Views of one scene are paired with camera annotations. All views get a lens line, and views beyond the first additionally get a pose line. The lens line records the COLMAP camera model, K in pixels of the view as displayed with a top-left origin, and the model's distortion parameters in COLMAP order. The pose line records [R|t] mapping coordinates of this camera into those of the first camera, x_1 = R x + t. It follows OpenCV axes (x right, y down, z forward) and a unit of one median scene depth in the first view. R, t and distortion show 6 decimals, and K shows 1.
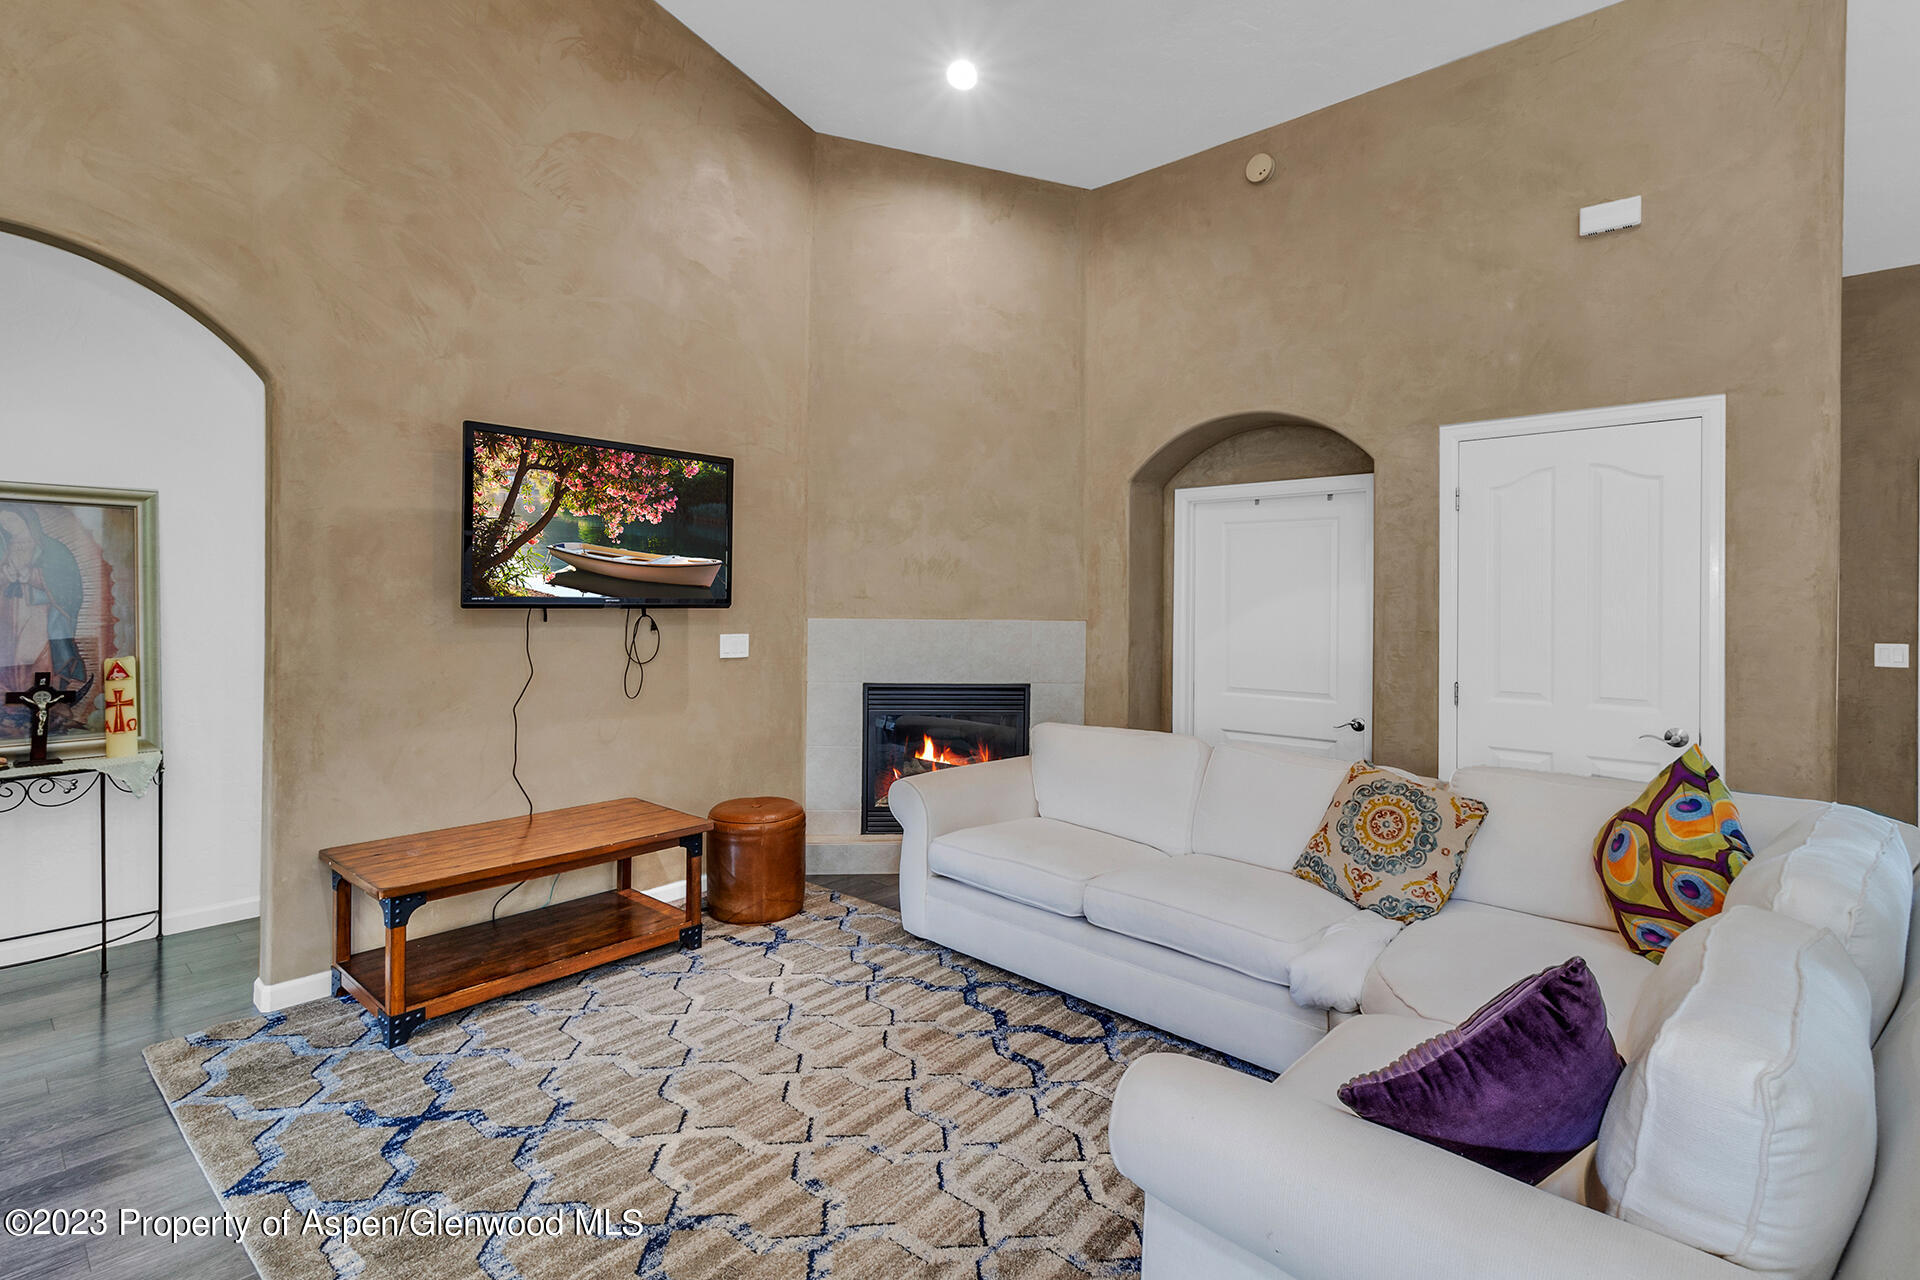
lens RADIAL K [[912.5, 0, 949.5], [0, 912.5, 610.6], [0, 0, 1]] dist [0.004544, 0.000270]
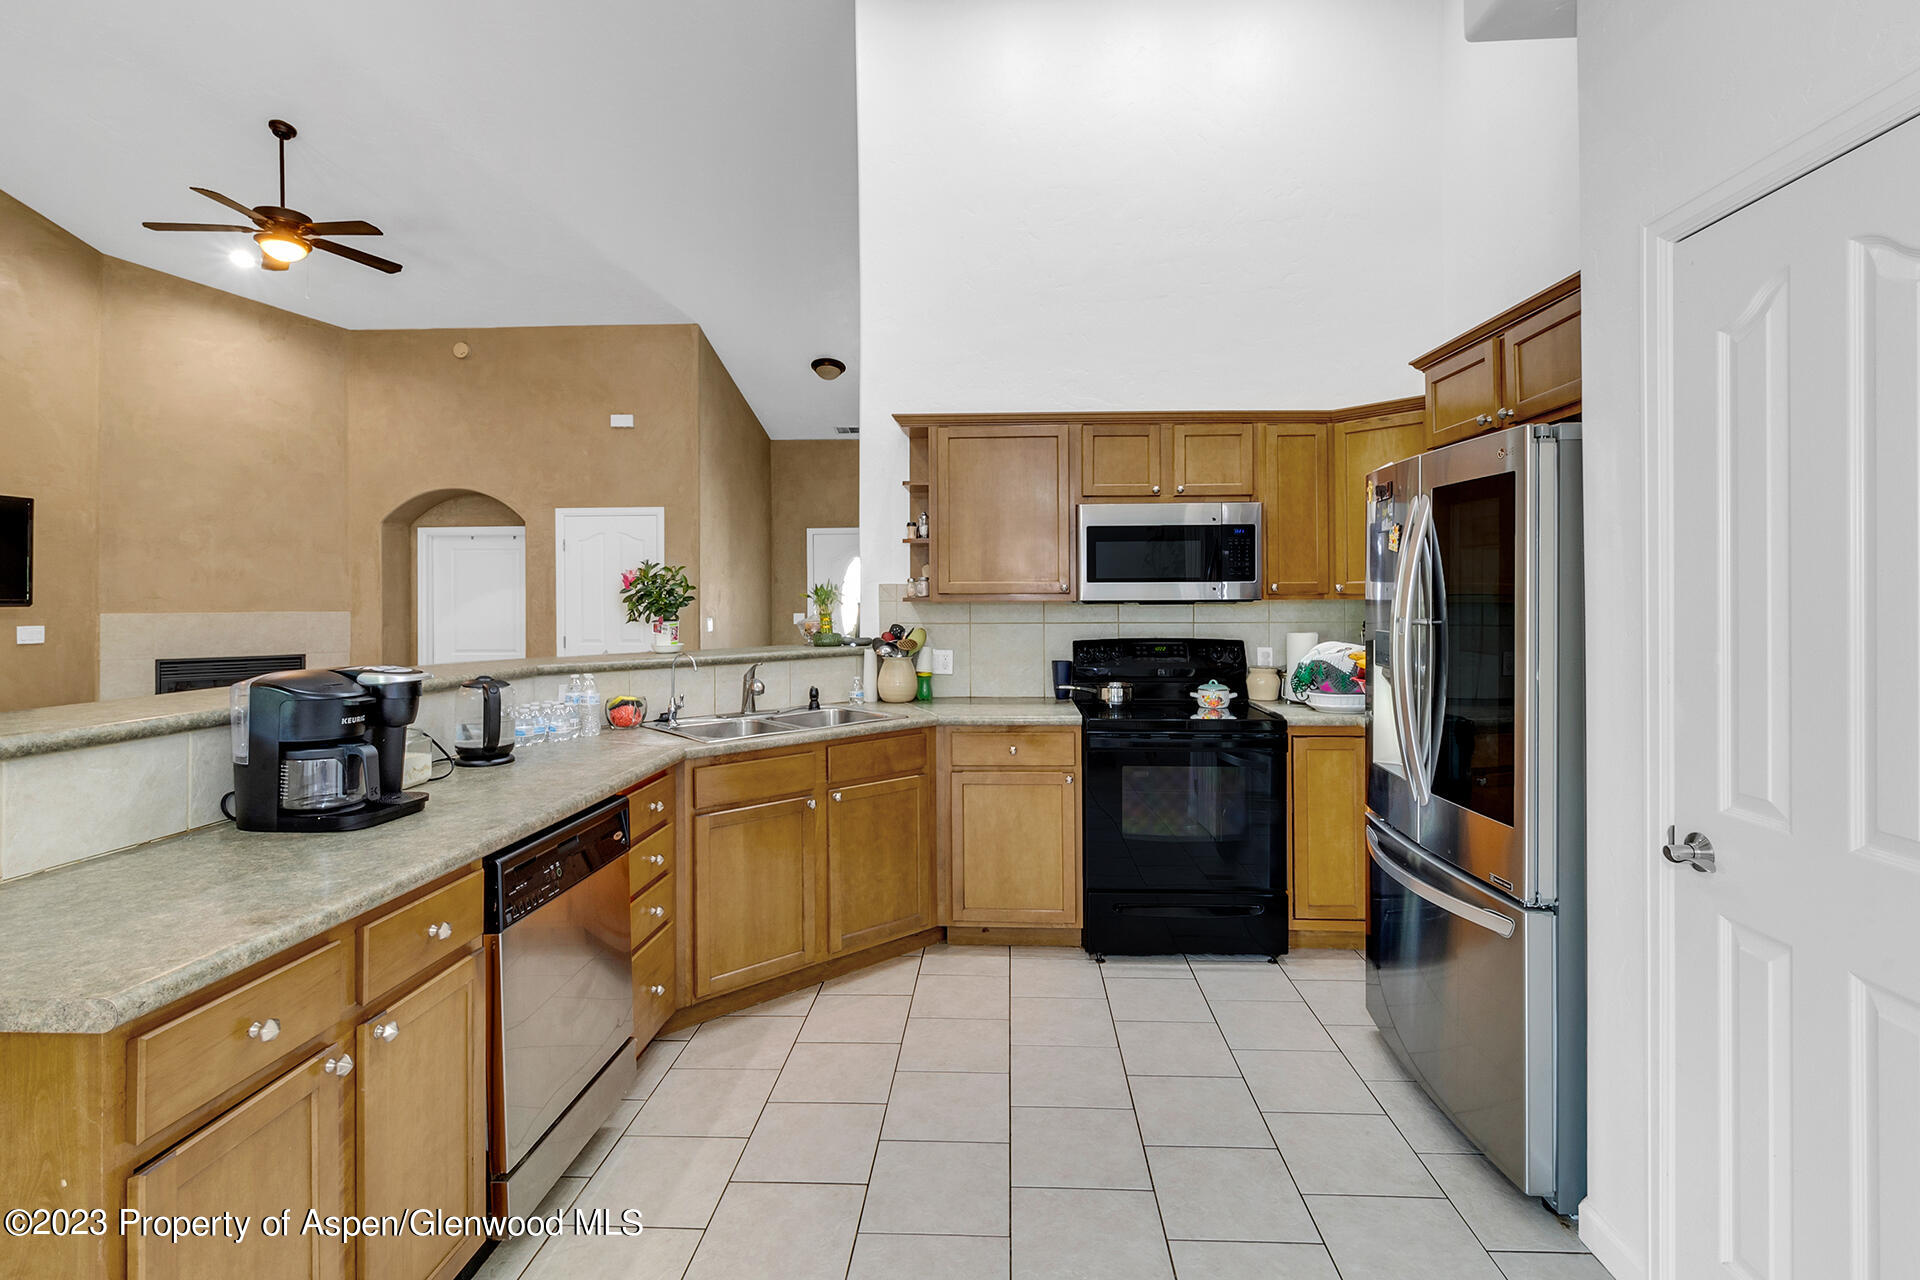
lens RADIAL K [[912.5, 0, 970.1], [0, 912.5, 591.0], [0, 0, 1]] dist [0.004544, 0.000270]
pose [[0.772438, -0.008593, 0.635032, -0.026715], [0.016681, 0.999838, -0.006762, 0.006554], [-0.634871, 0.015816, 0.772457, -1.059217]]
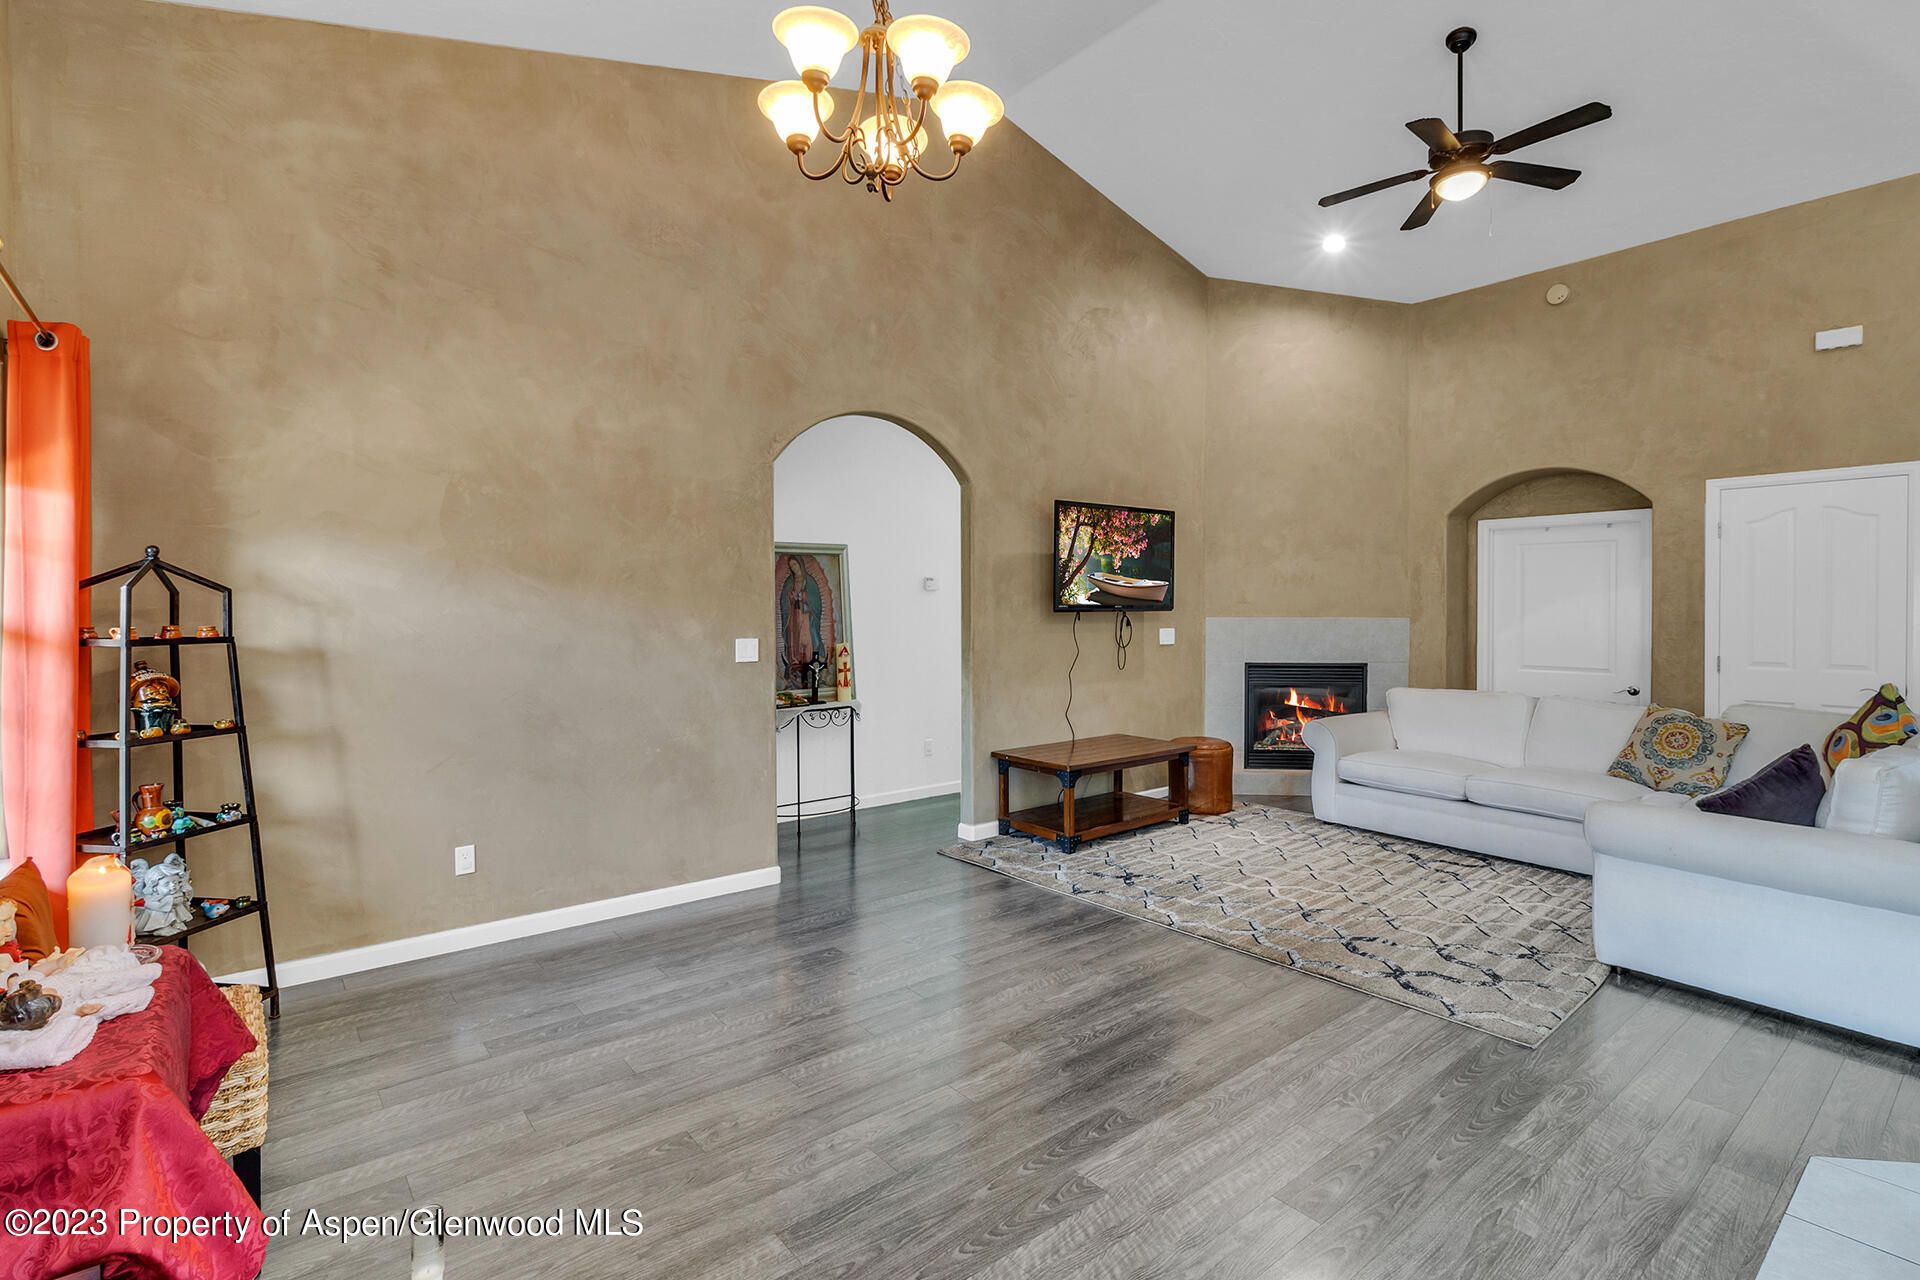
lens RADIAL K [[912.5, 0, 954.8], [0, 912.5, 626.3], [0, 0, 1]] dist [0.004544, 0.000270]
pose [[0.987675, -0.008129, -0.156310, -0.394411], [0.010177, 0.999873, 0.012305, 0.000336], [0.156190, -0.013744, 0.987631, -0.592325]]
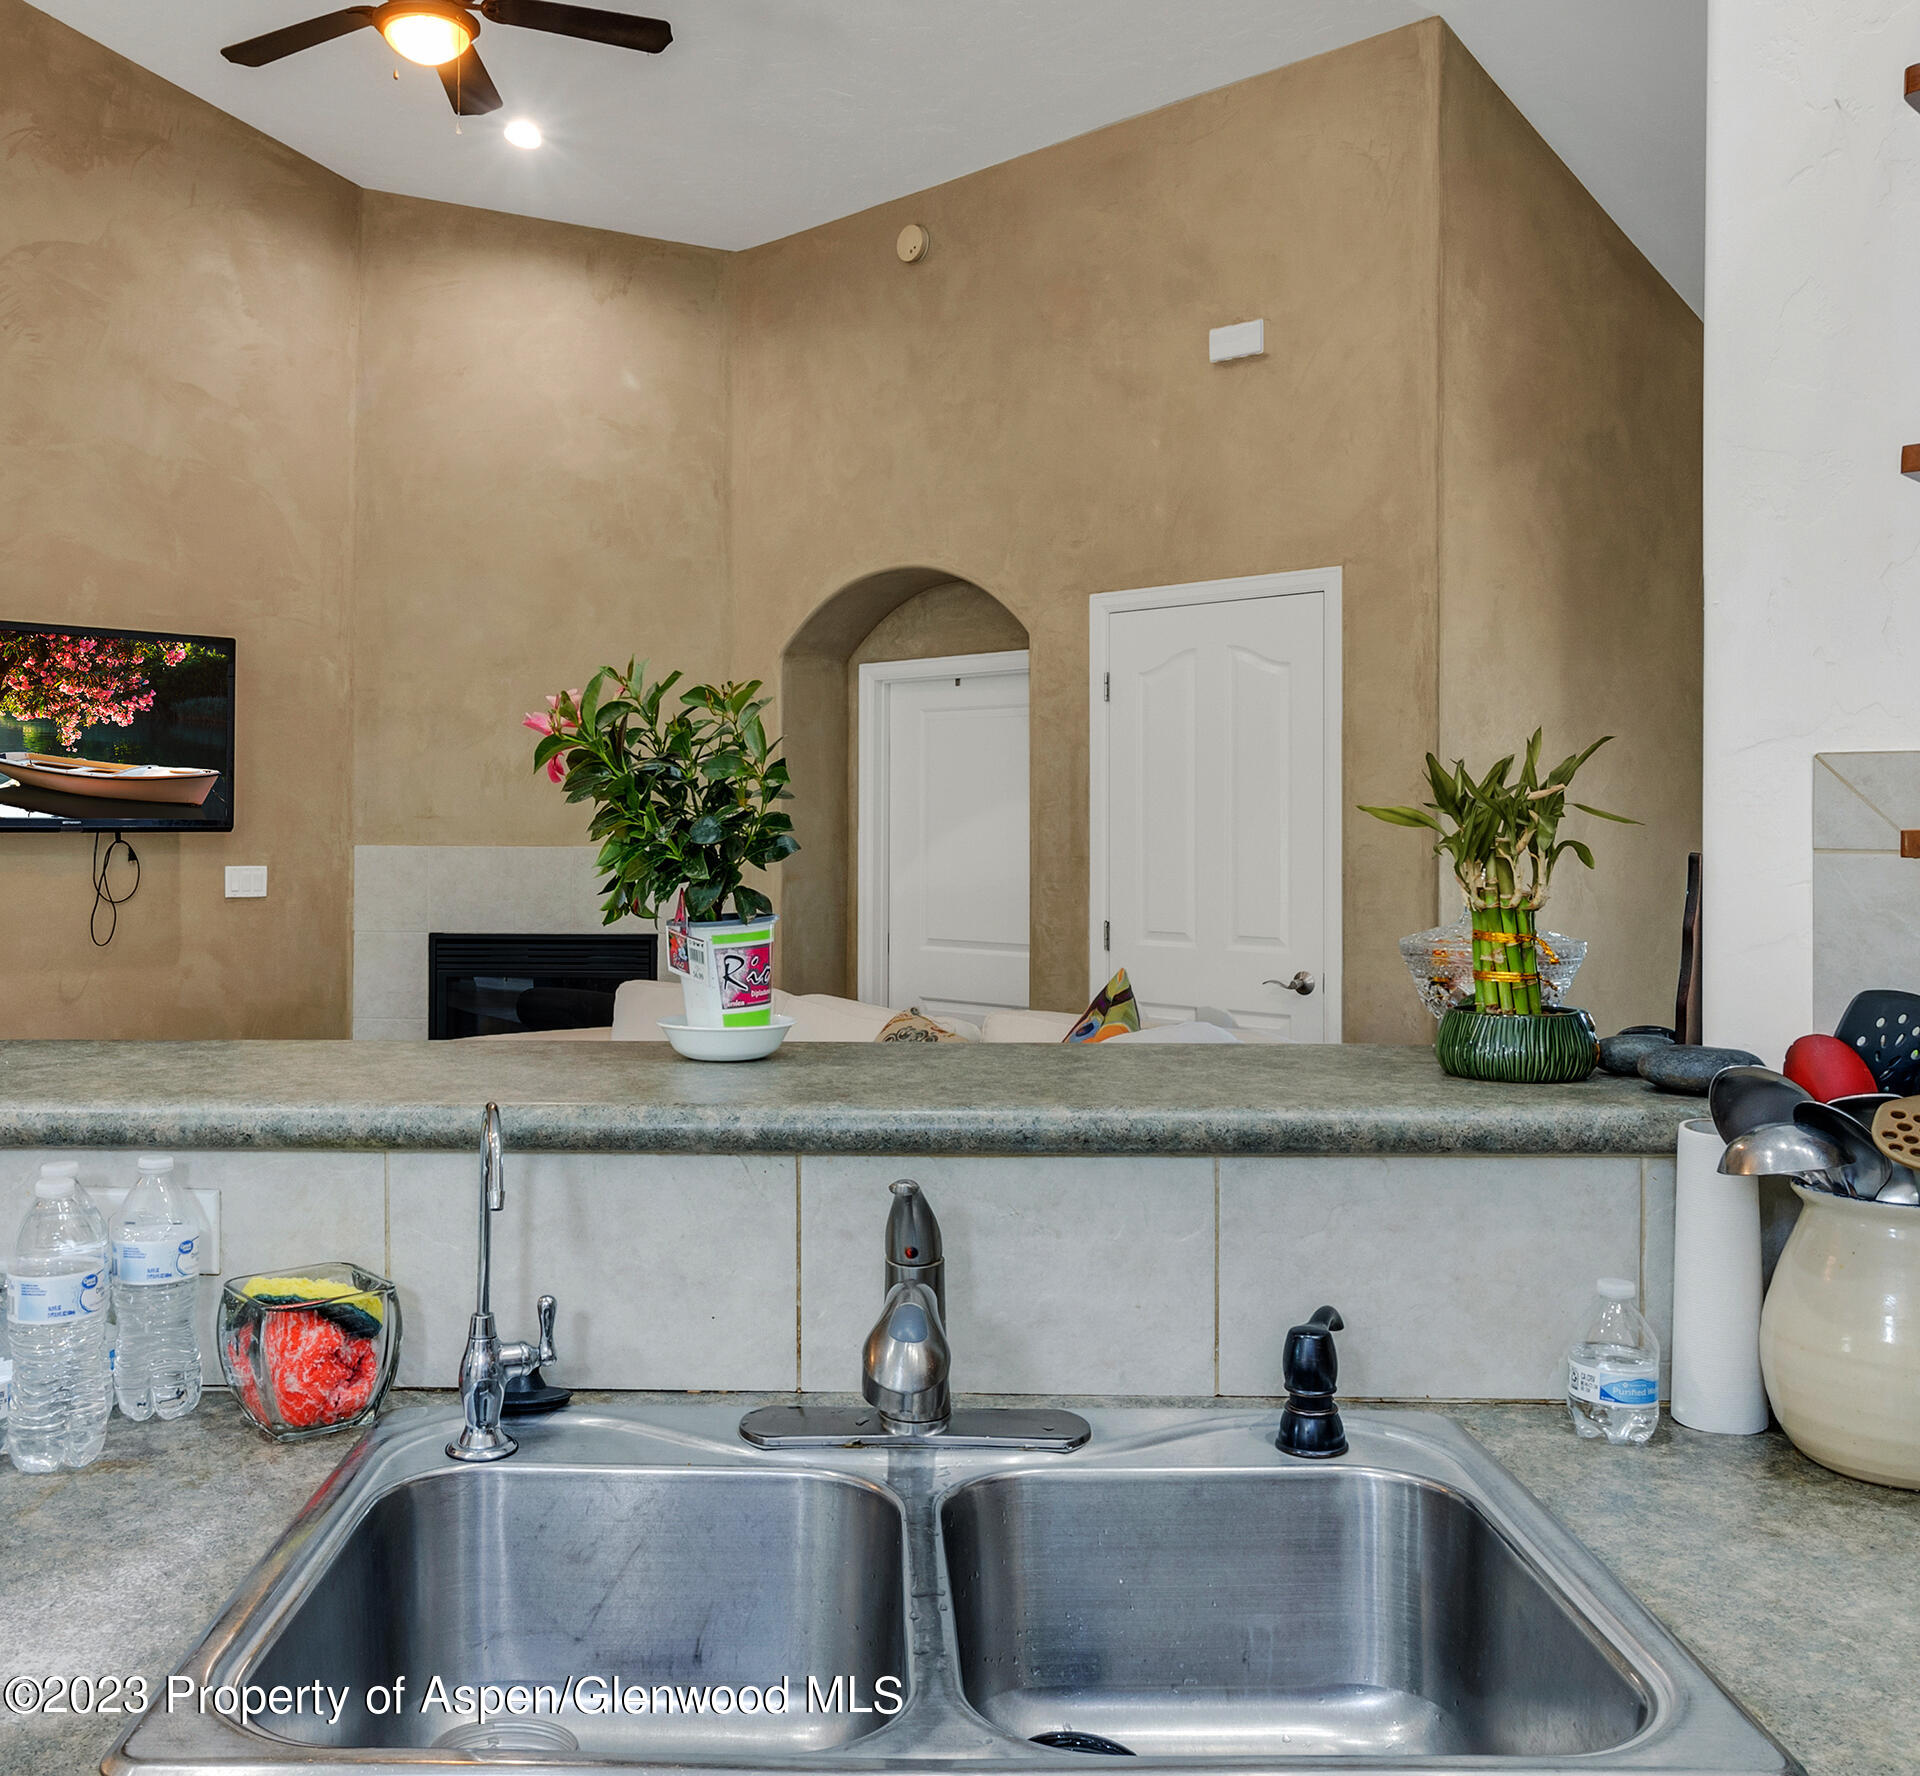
lens RADIAL K [[1806.4, 0, 826.7], [0, 1806.4, 850.1], [0, 0, 1]] dist [-0.032776, 0.000000]
pose [[0.997510, -0.004652, -0.070369, 0.406171], [0.005052, 0.999972, 0.005510, 0.007327], [0.070342, -0.005852, 0.997506, -0.530857]]
